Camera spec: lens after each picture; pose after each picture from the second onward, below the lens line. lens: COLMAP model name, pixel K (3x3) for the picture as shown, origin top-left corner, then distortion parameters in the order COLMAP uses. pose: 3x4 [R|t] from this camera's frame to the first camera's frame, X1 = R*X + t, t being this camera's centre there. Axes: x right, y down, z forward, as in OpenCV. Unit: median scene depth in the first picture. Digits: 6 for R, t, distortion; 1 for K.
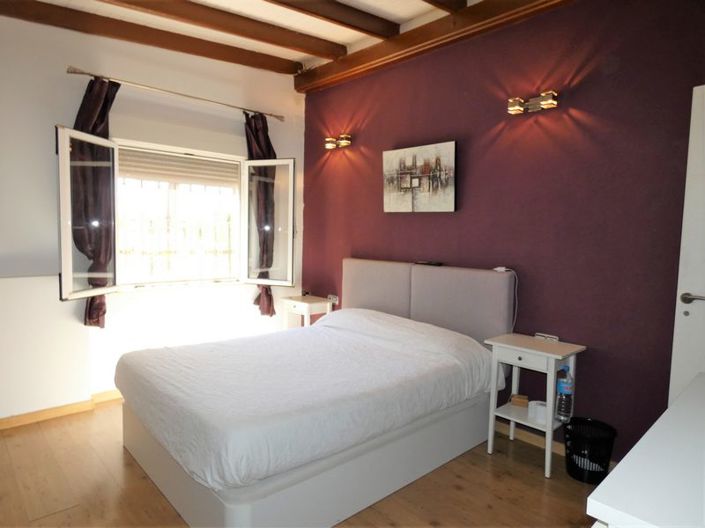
lens RADIAL K [[444.6, 0, 352.5], [0, 444.6, 264.0], [0, 0, 1]] dist [0.001290, -0.000378]
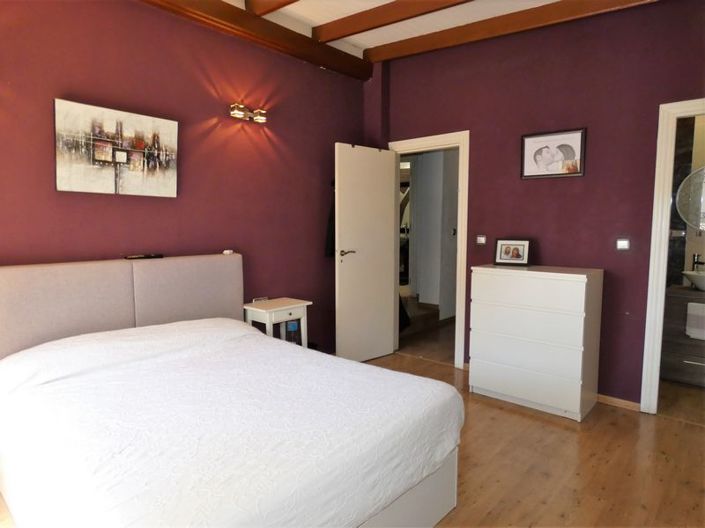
lens RADIAL K [[437.5, 0, 340.9], [0, 437.5, 263.7], [0, 0, 1]] dist [-0.004436, -0.001079]
pose [[-0.065890, -0.109478, 0.991803, -0.689280], [0.070631, 0.990958, 0.114077, -0.057301], [-0.995324, 0.077568, -0.057562, 0.686246]]
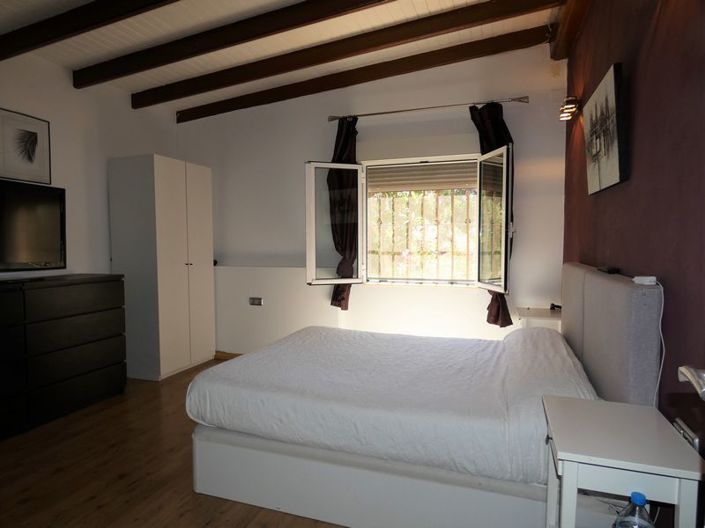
lens RADIAL K [[437.5, 0, 340.9], [0, 437.5, 263.7], [0, 0, 1]] dist [-0.004436, -0.001079]
pose [[0.462738, 0.024997, -0.886142, 0.547631], [-0.050993, 0.998698, 0.001544, 0.008692], [0.885027, 0.044473, 0.463410, 0.389784]]
